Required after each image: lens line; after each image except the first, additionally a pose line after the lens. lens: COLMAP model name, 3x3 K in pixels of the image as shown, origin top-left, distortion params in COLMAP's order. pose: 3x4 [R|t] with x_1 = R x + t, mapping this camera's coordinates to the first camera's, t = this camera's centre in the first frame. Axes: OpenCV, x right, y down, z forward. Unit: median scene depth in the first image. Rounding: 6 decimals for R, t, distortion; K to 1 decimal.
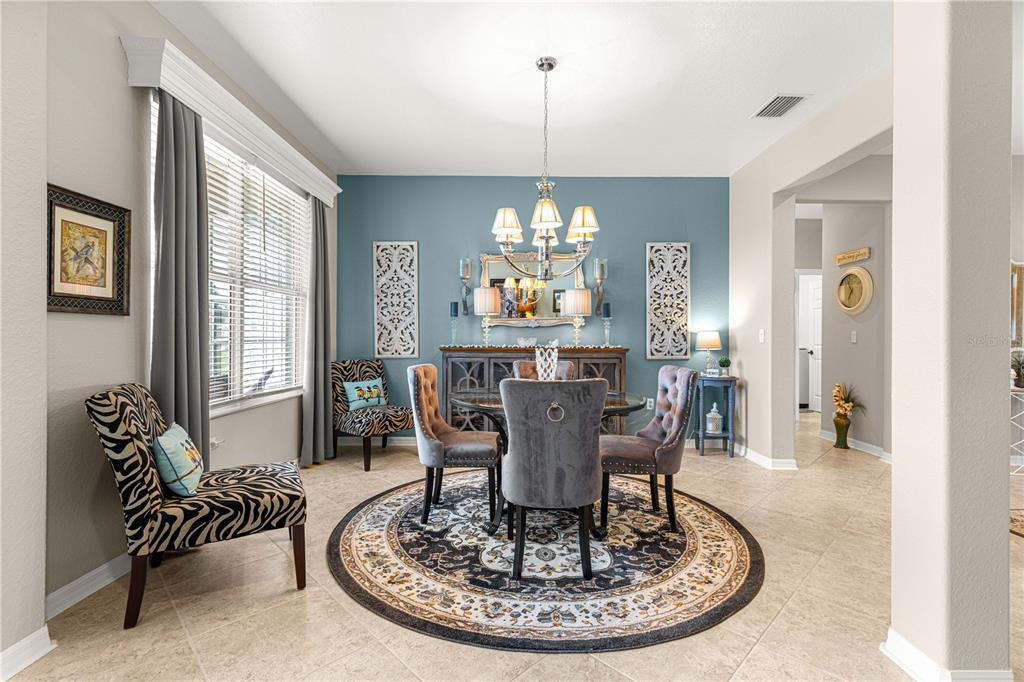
lens RADIAL K [[460.0, 0, 514.8], [0, 460.0, 335.2], [0, 0, 1]] dist [0.007831, -0.000274]
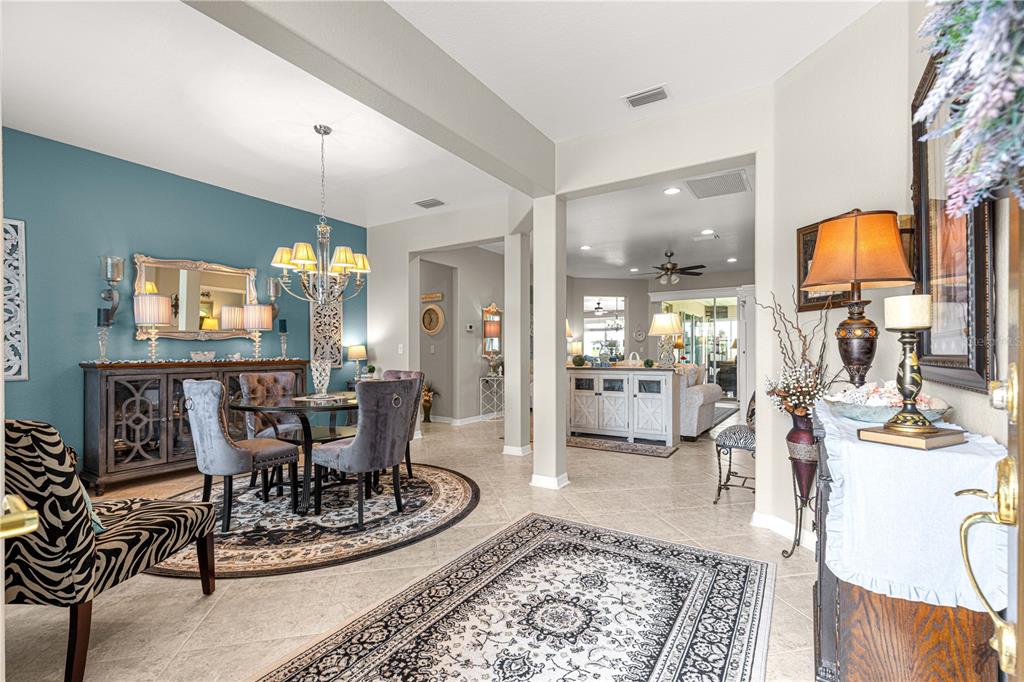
lens RADIAL K [[458.4, 0, 514.1], [0, 458.4, 347.3], [0, 0, 1]] dist [0.004346, 0.000368]
pose [[0.538996, 0.001281, 0.842307, -0.790210], [-0.000196, 0.999999, -0.001396, -0.003855], [-0.842308, 0.000587, 0.538996, -0.109390]]
